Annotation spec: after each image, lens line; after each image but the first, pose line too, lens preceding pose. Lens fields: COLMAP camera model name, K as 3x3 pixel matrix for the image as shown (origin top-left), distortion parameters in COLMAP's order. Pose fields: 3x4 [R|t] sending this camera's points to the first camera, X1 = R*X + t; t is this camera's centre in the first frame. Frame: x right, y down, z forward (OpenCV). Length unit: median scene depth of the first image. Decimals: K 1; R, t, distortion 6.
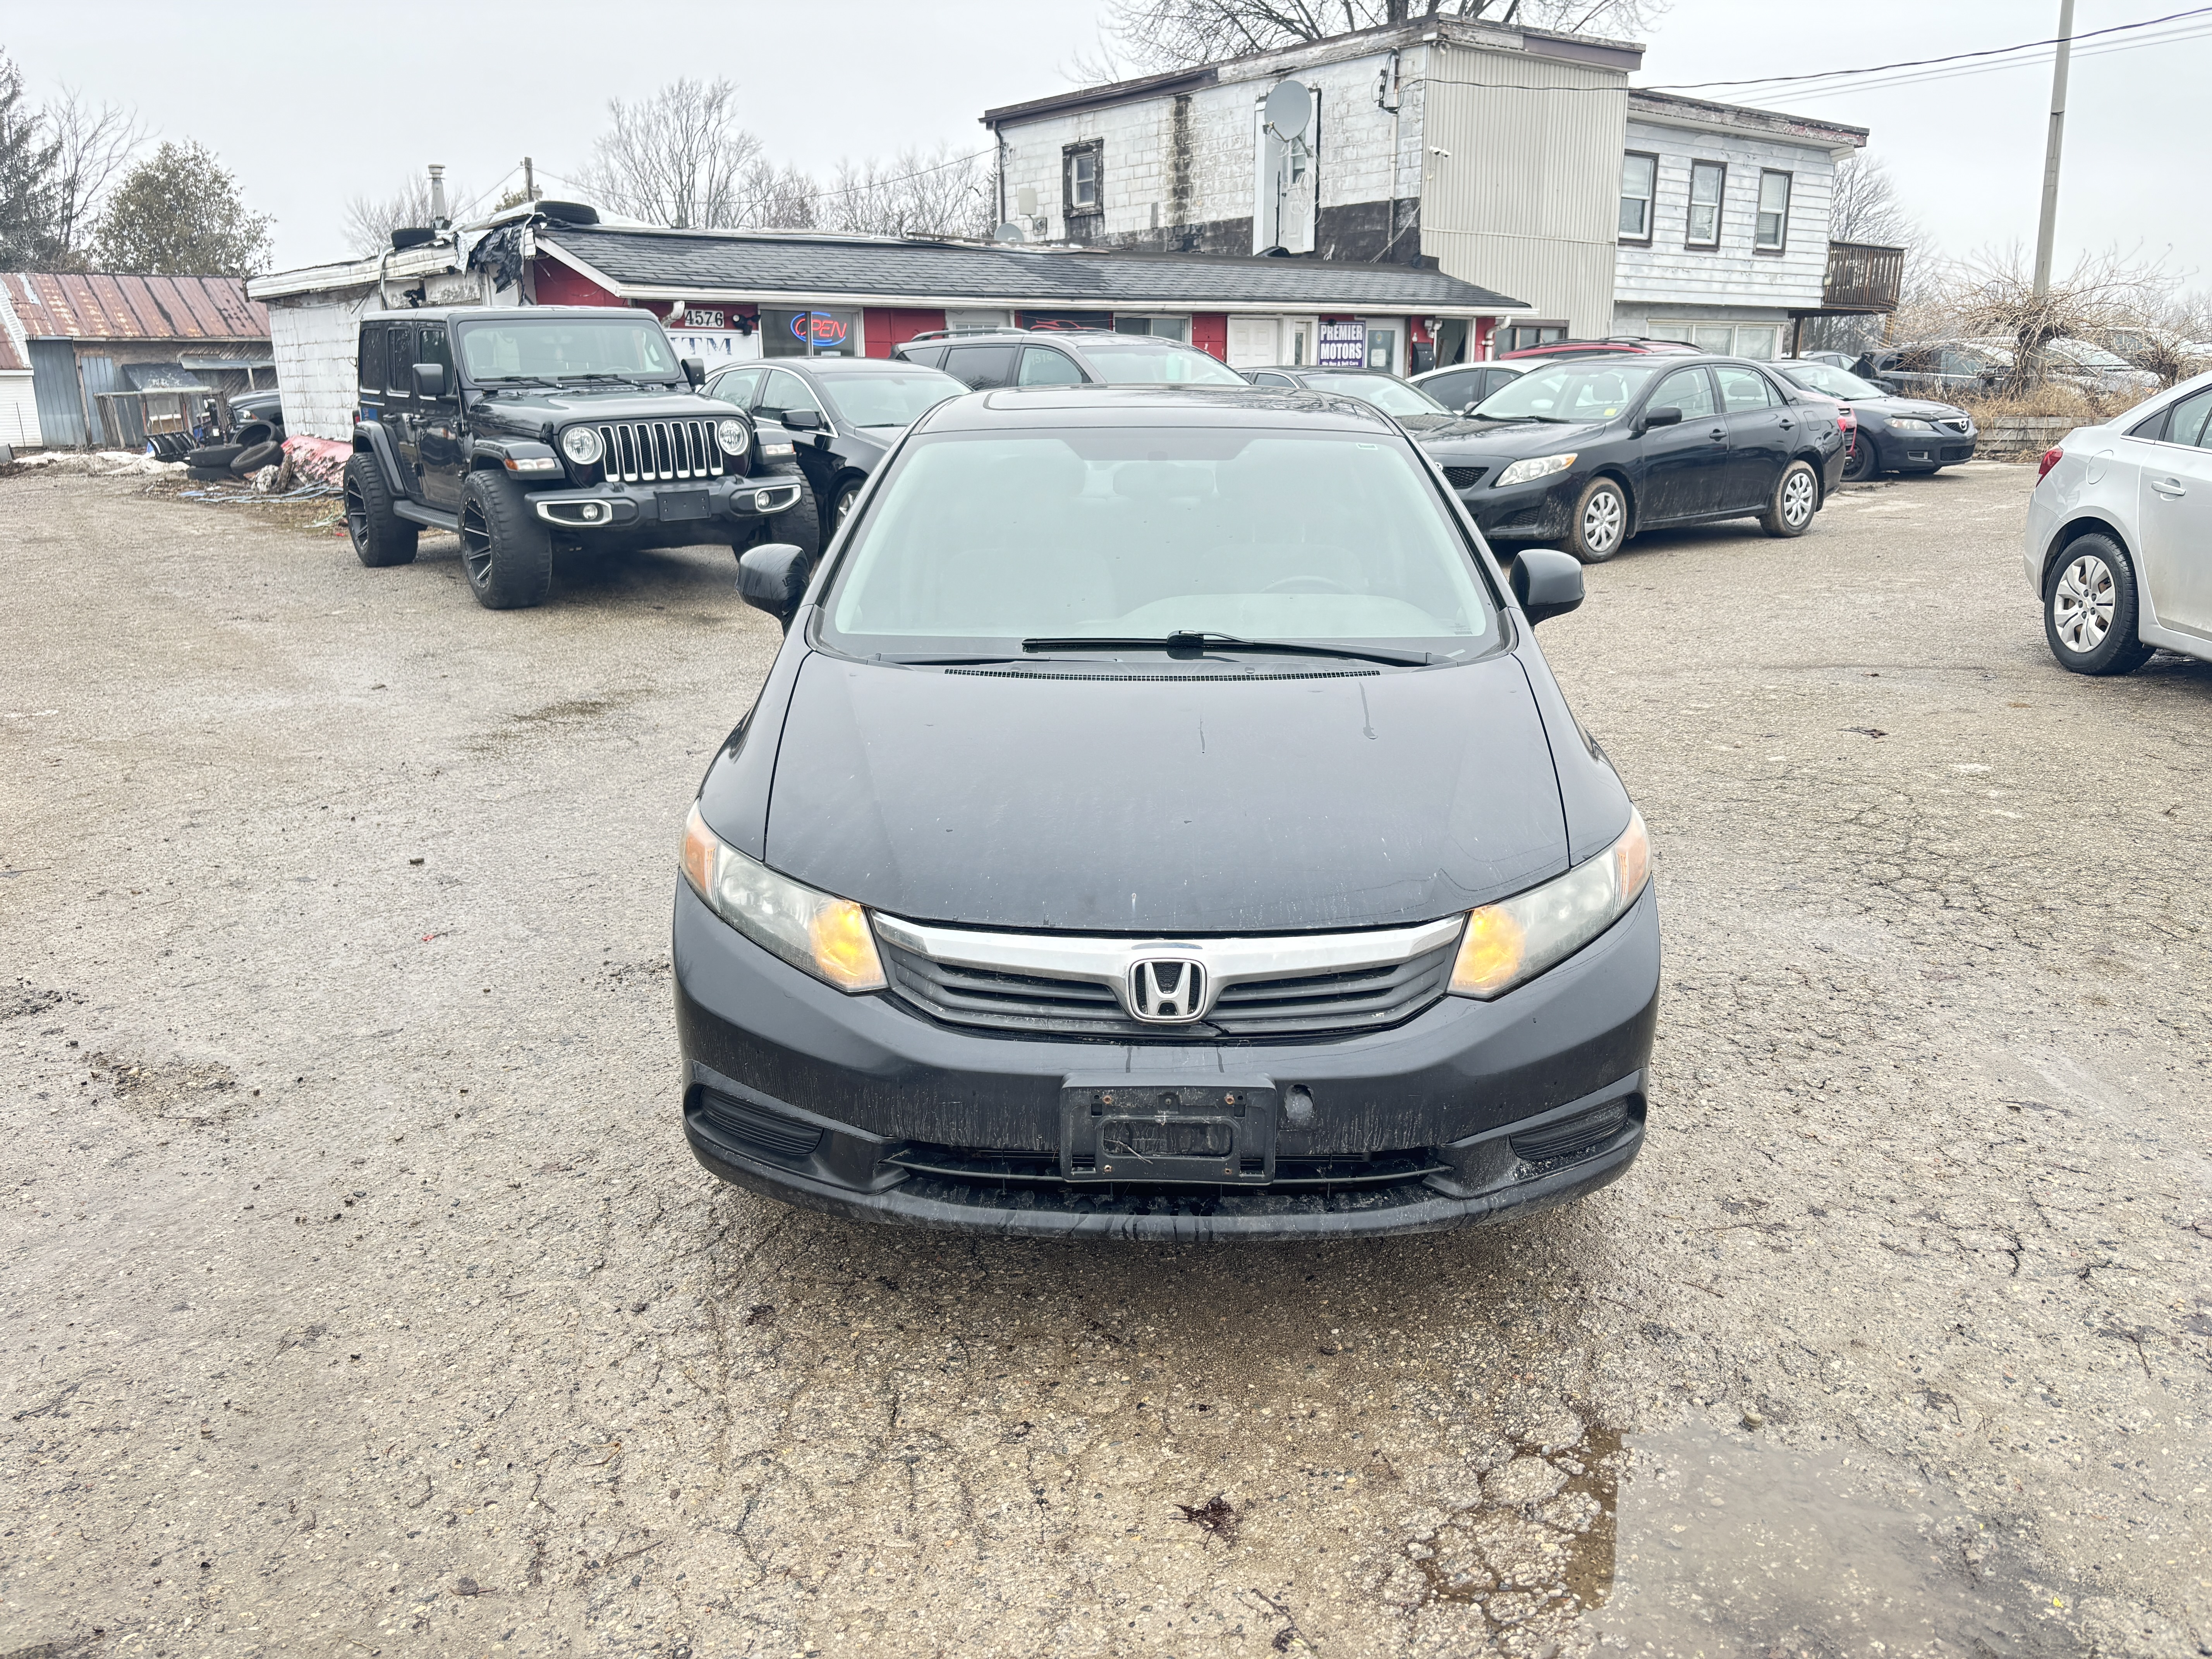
lens RADIAL K [[1765.7, 0, 1098.0], [0, 1765.7, 835.7], [0, 0, 1]] dist [0.031279, -0.008363]
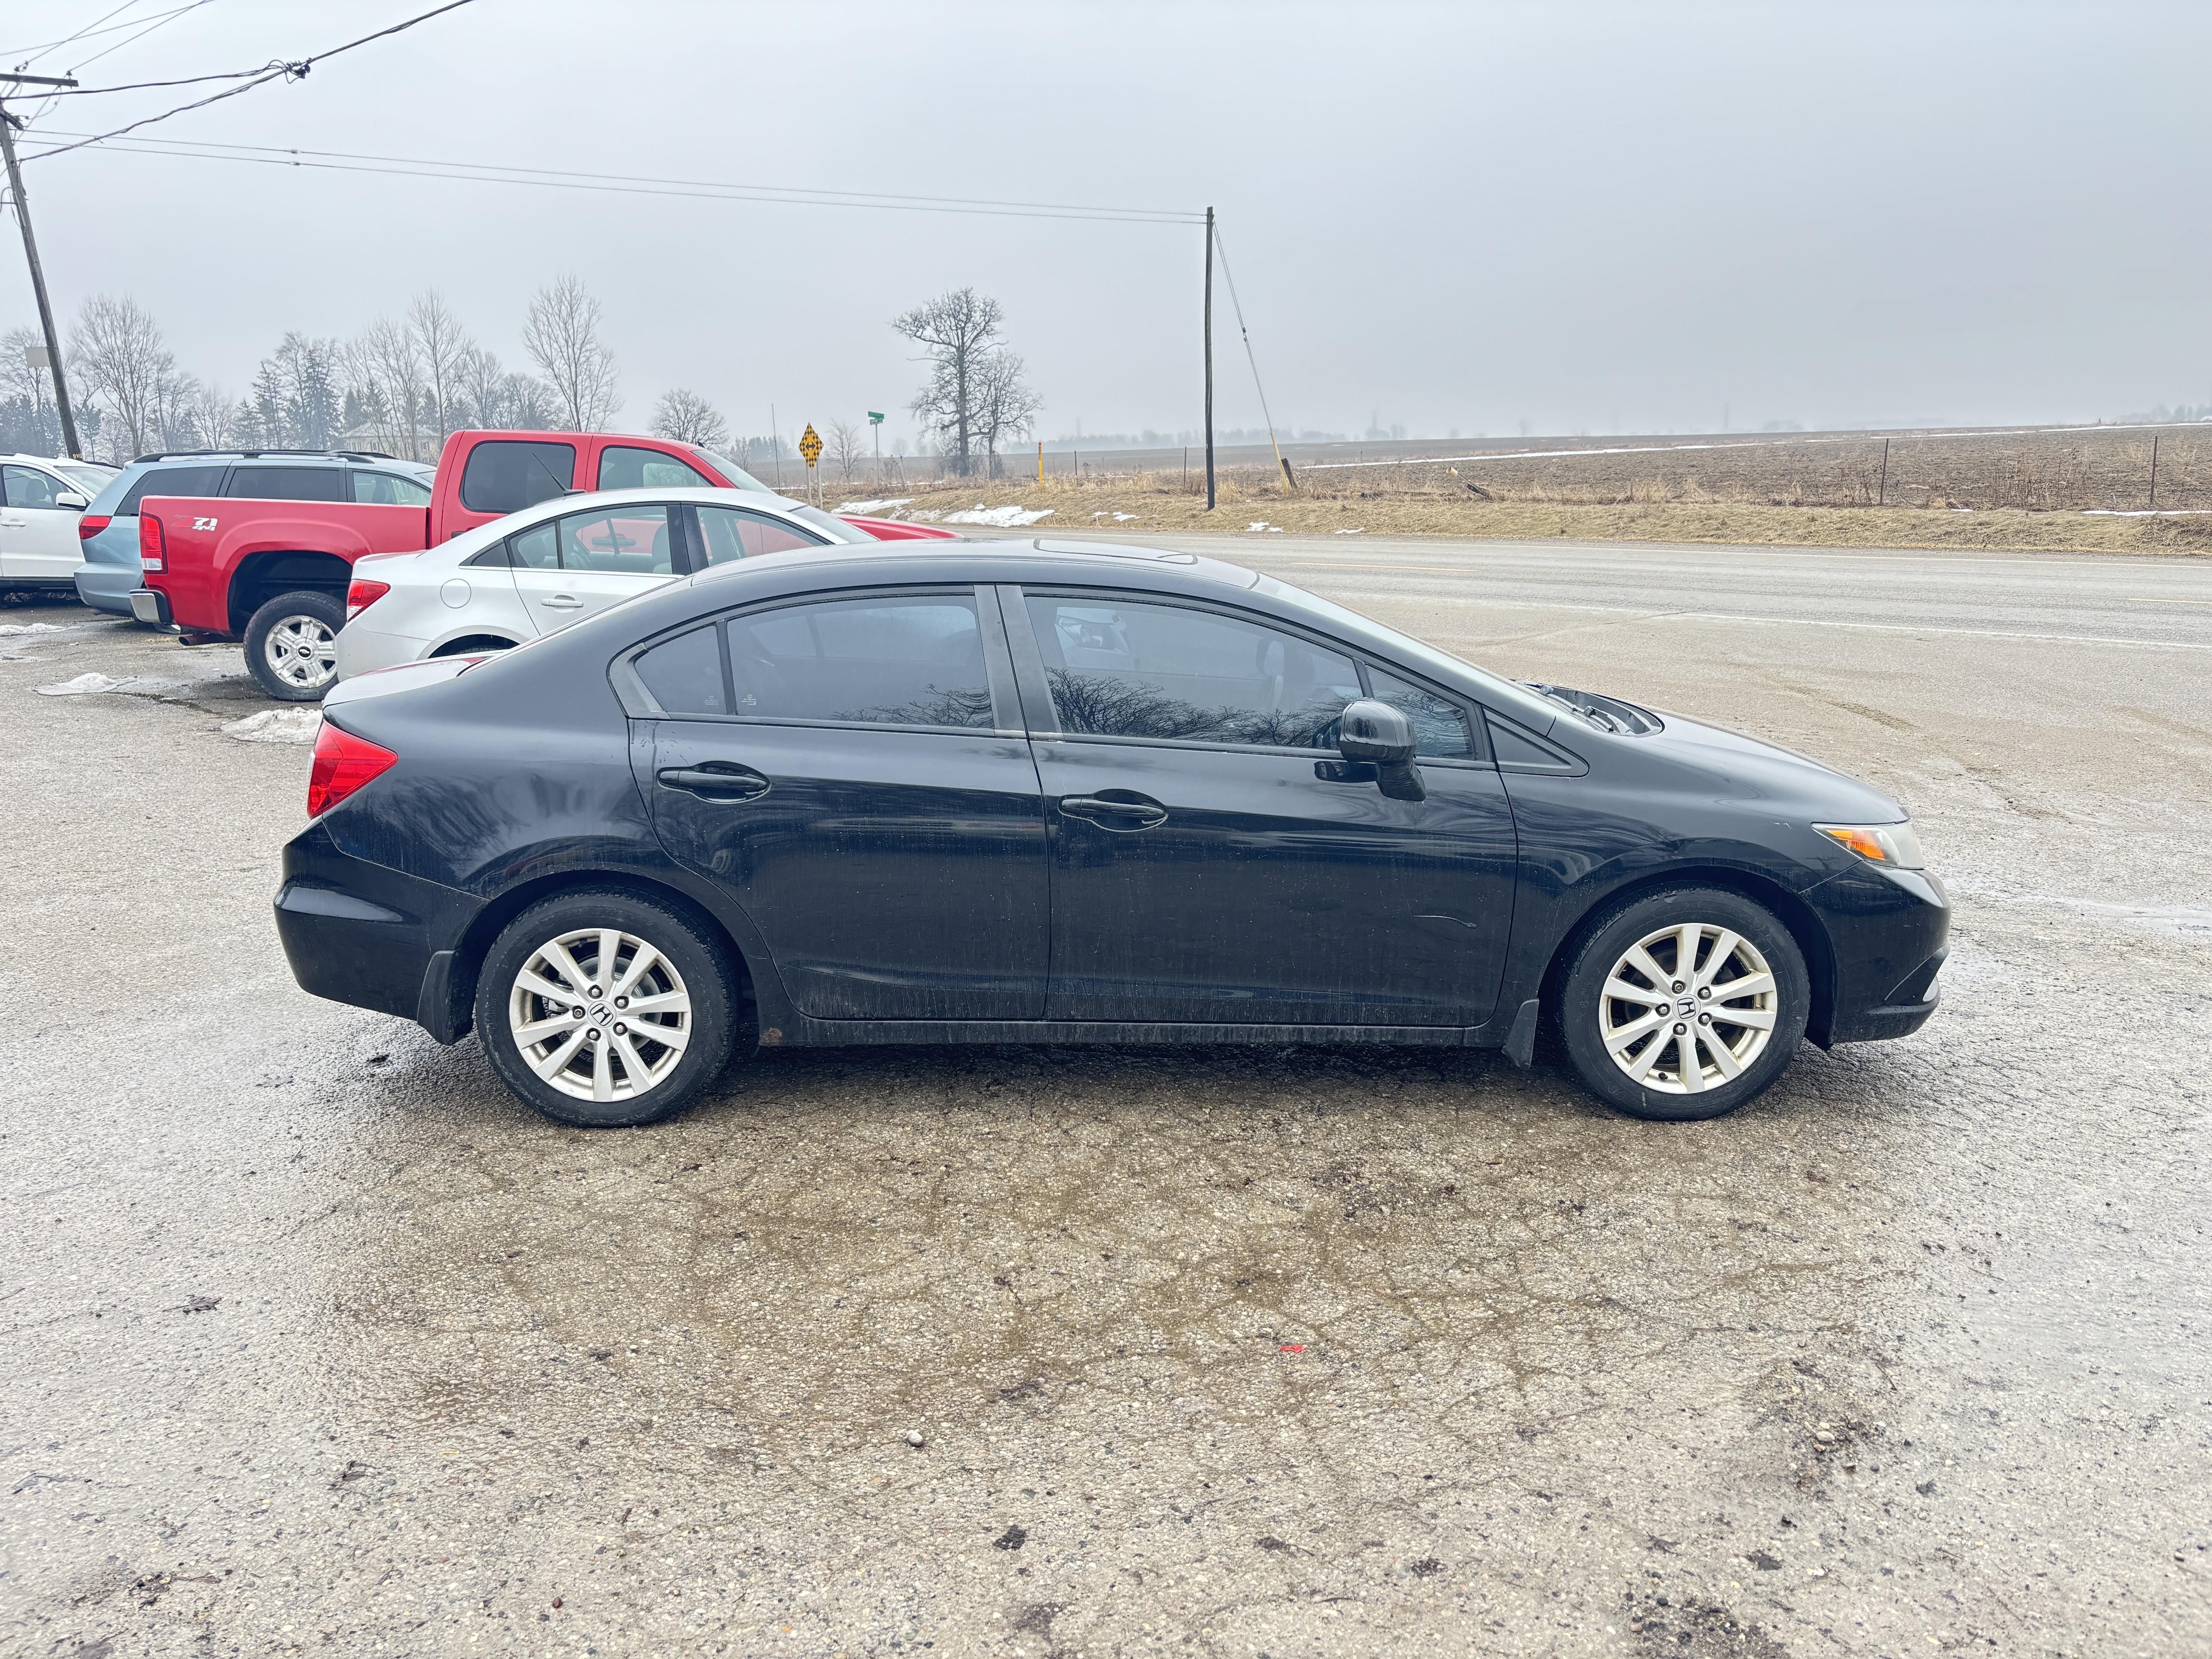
lens RADIAL K [[1765.7, 0, 1098.0], [0, 1765.7, 835.7], [0, 0, 1]] dist [0.031279, -0.008363]
pose [[-0.076556, -0.201162, 0.976562, -0.255584], [0.269192, 0.938894, 0.214506, -0.076154], [-0.960039, 0.279304, -0.017727, 0.260750]]
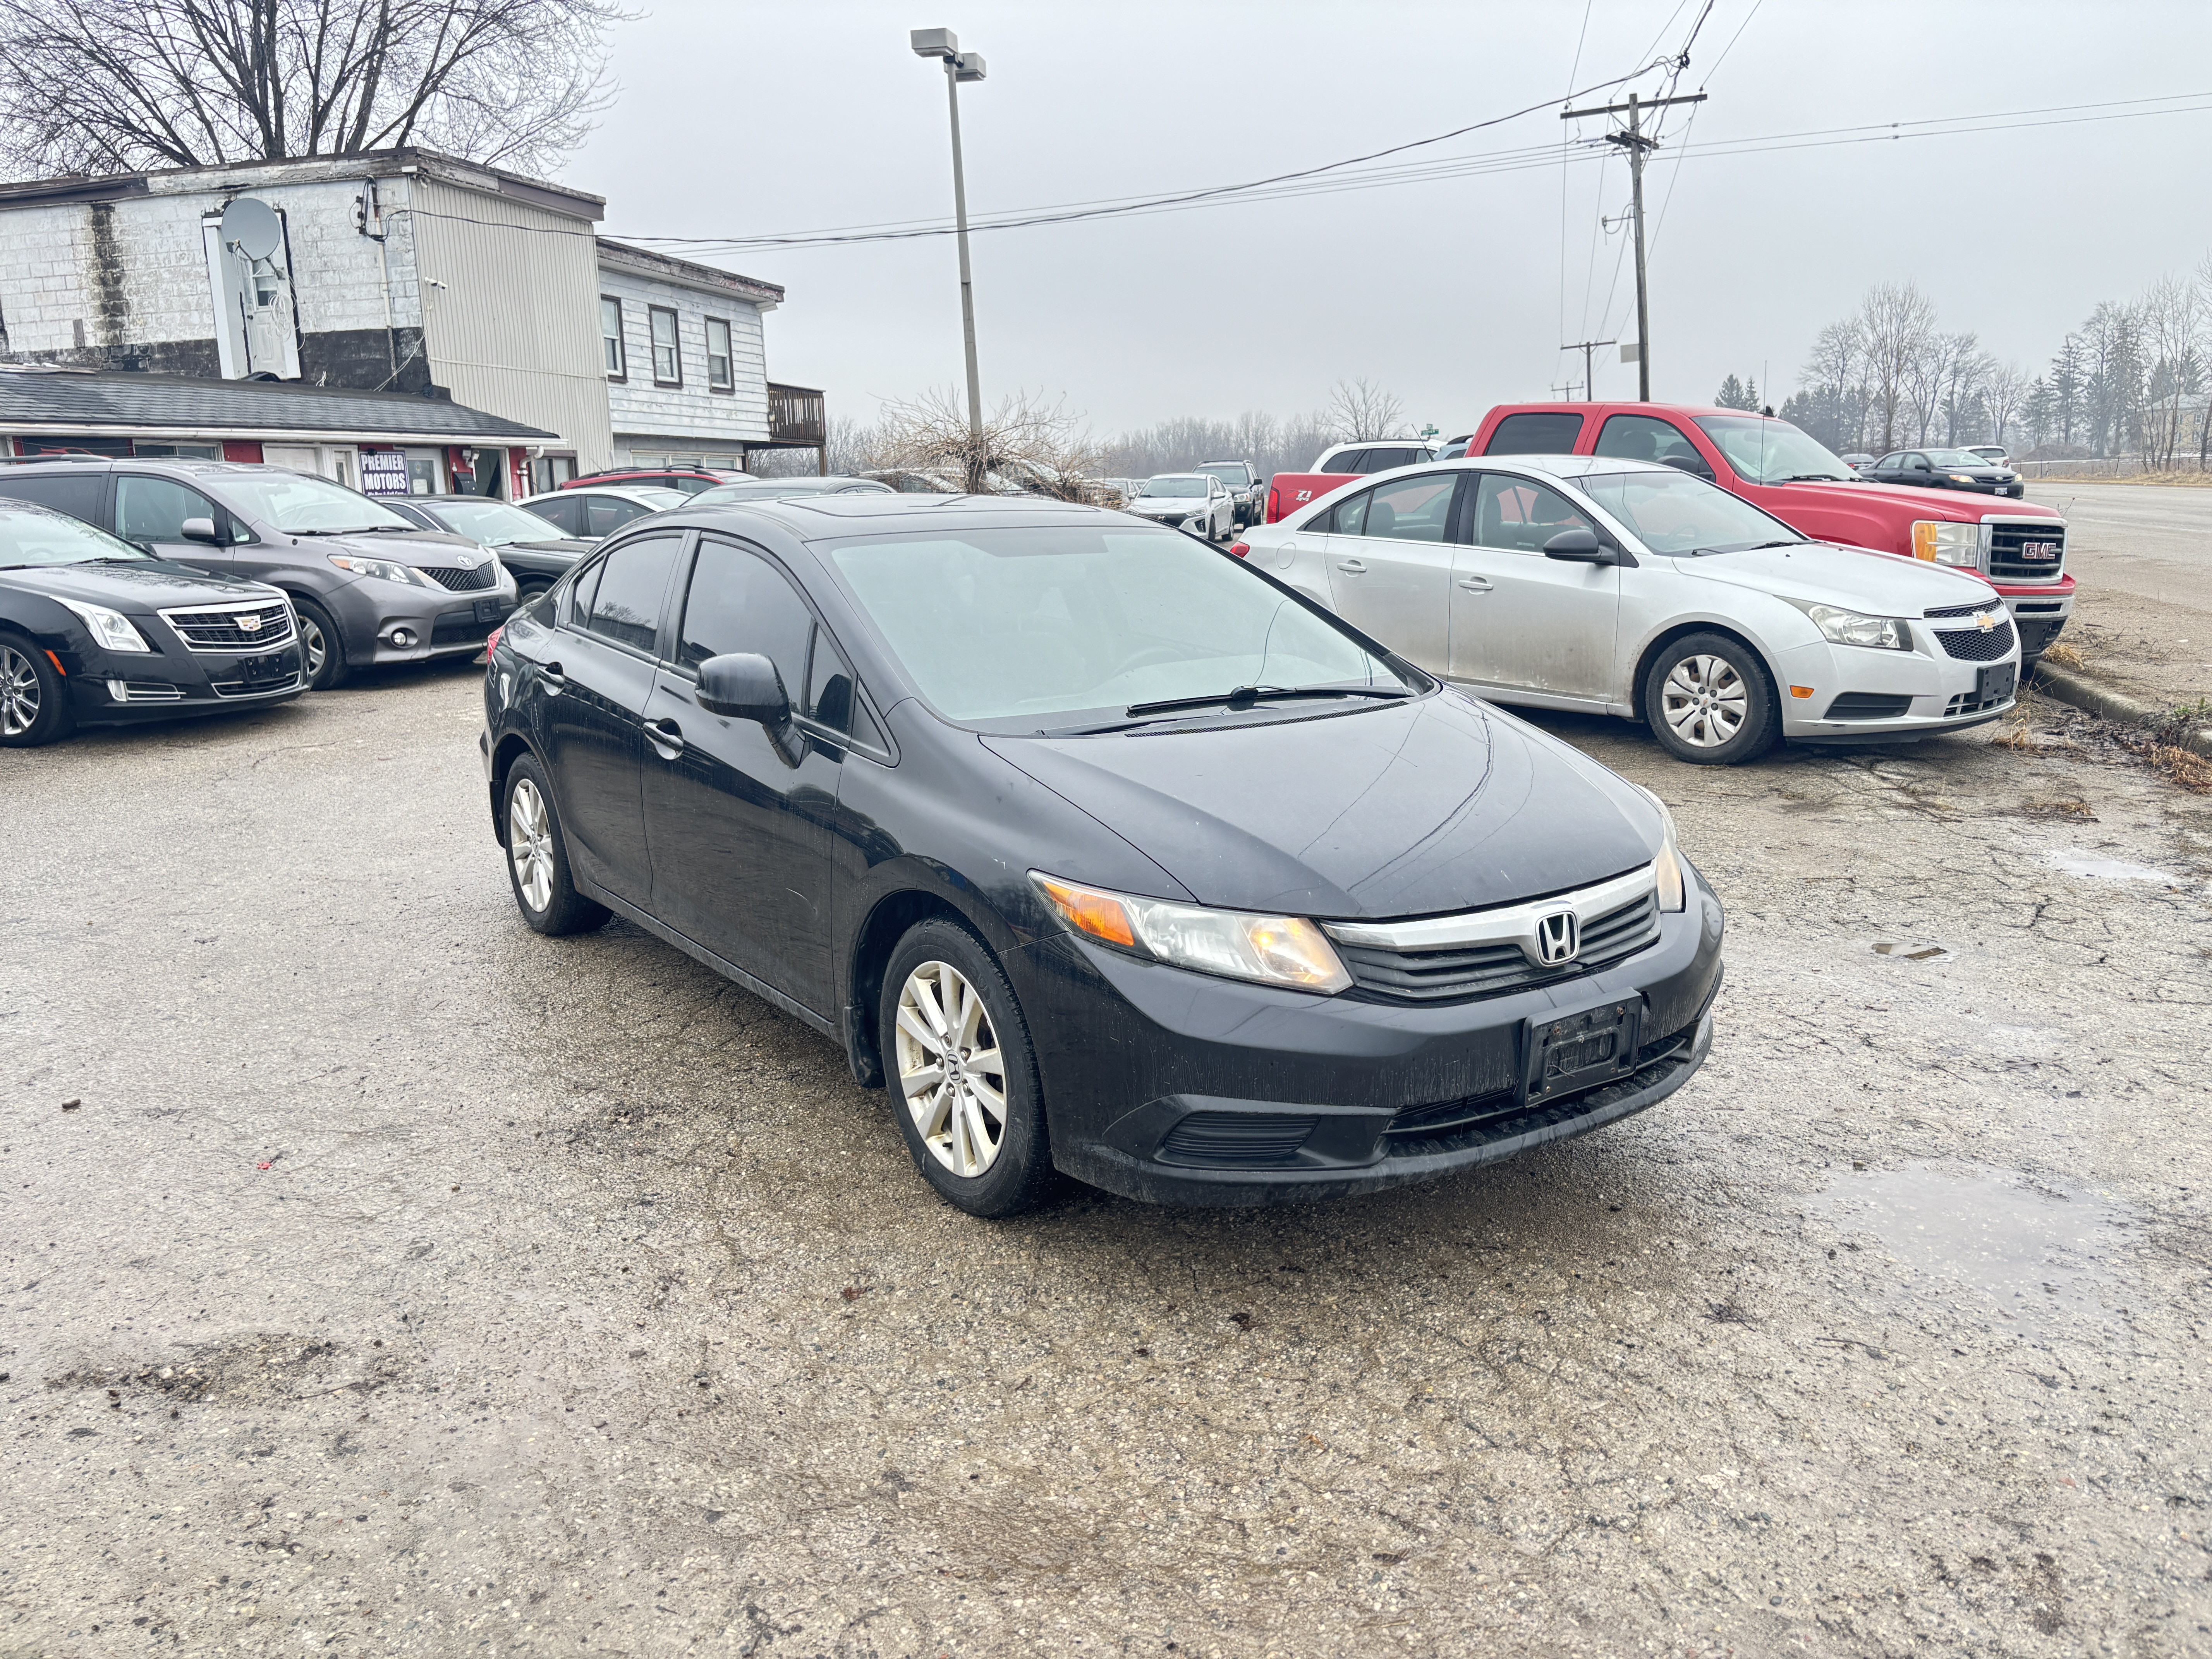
lens RADIAL K [[1765.7, 0, 1098.0], [0, 1765.7, 835.7], [0, 0, 1]] dist [0.031279, -0.008363]
pose [[0.796398, -0.133317, 0.589895, -0.134992], [0.175488, 0.984375, -0.014450, -0.003402], [-0.578752, 0.115028, 0.807351, 0.022610]]
